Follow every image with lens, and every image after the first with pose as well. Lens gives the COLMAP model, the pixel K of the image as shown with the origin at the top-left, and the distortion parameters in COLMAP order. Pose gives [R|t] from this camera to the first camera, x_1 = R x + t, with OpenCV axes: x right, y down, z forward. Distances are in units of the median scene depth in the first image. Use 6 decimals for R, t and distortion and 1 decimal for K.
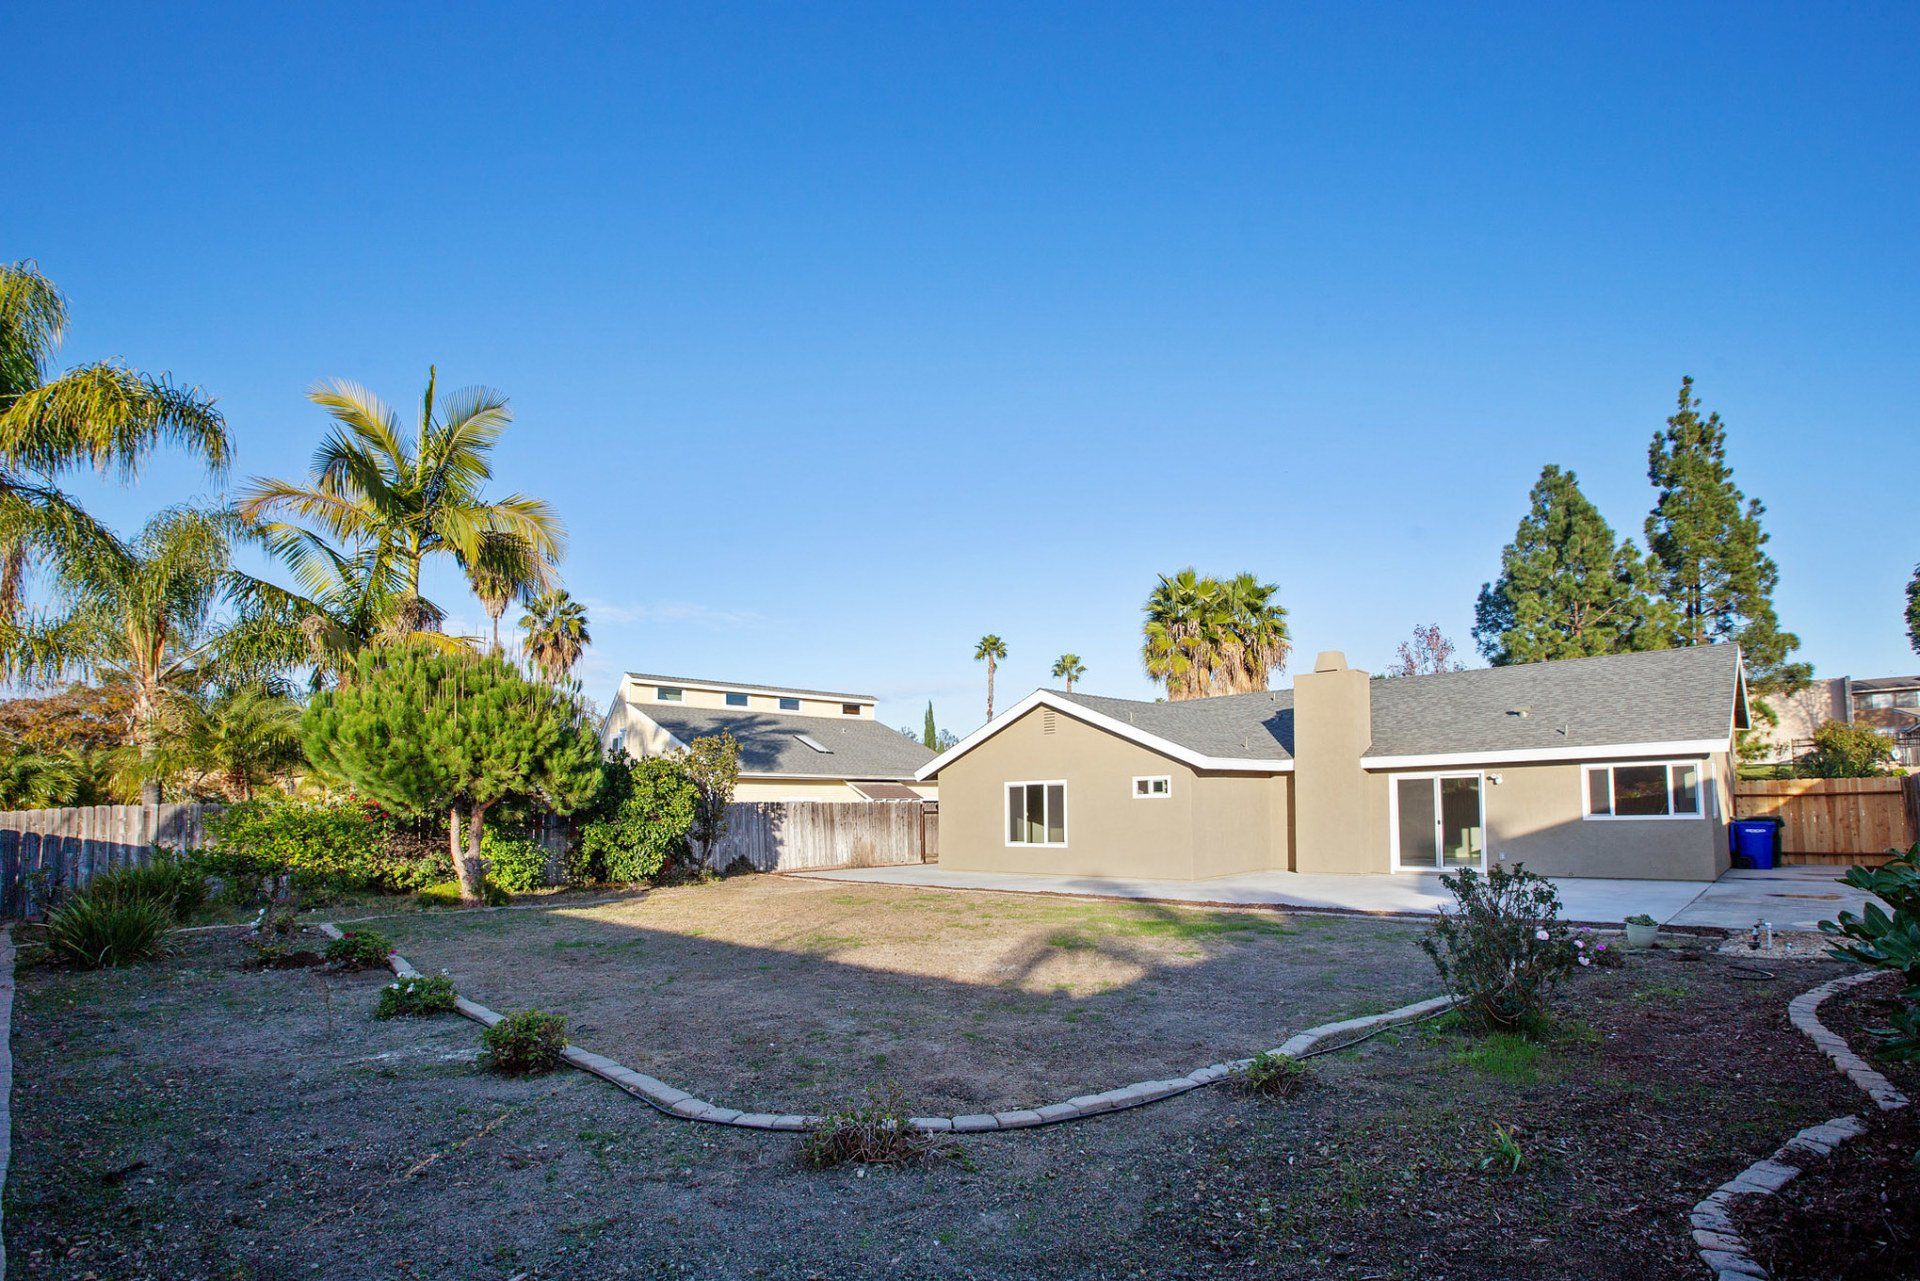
lens RADIAL K [[880.7, 0, 969.0], [0, 880.7, 660.1], [0, 0, 1]] dist [-0.012465, 0.014128]
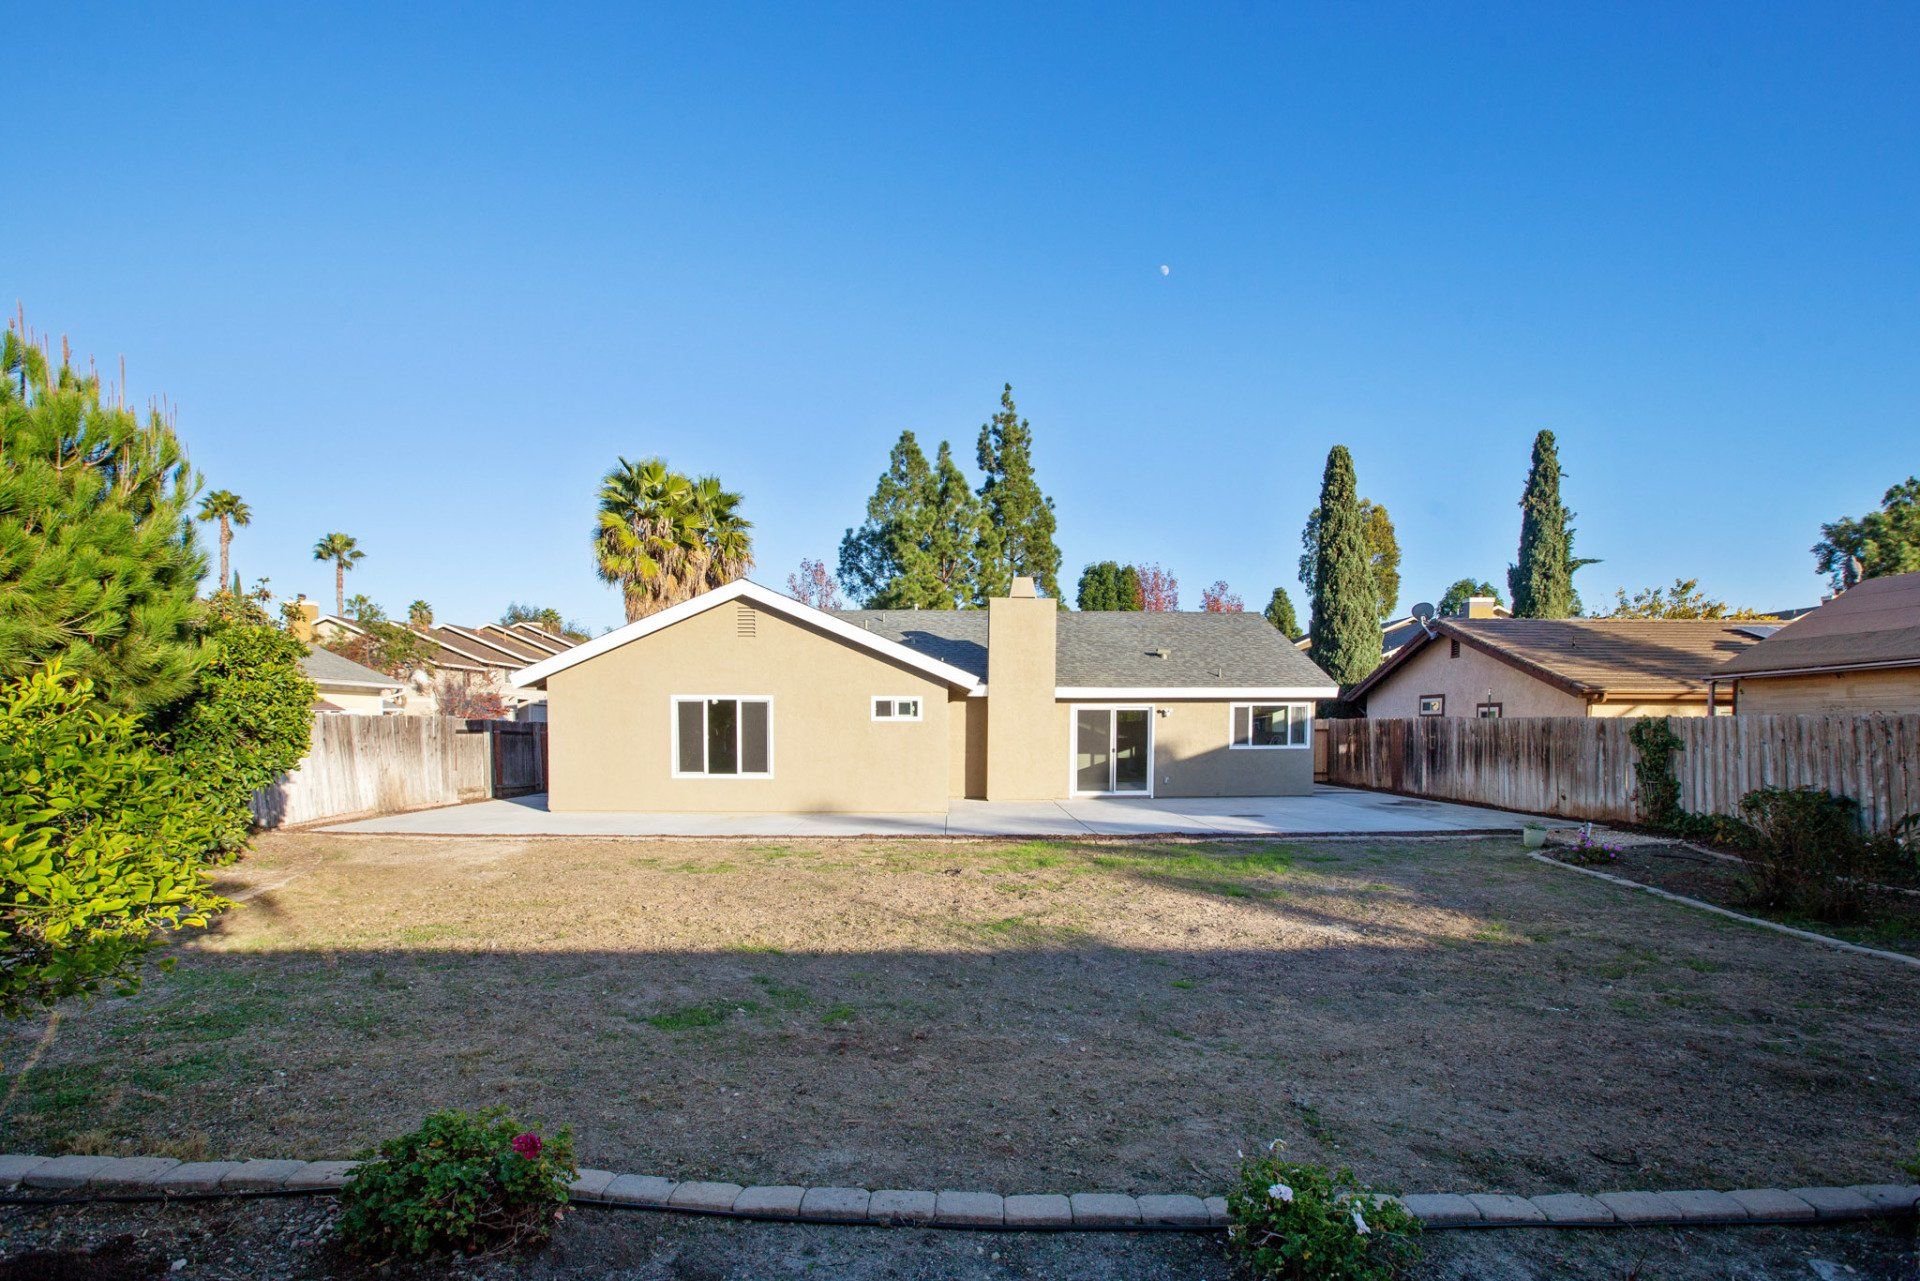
lens RADIAL K [[926.6, 0, 960.2], [0, 926.6, 689.8], [0, 0, 1]] dist [-0.026283, 0.000029]
pose [[0.742985, 0.046269, 0.667706, -0.131234], [-0.126818, 0.989268, 0.072563, 0.019262], [-0.657183, -0.138591, 0.740880, 0.106918]]
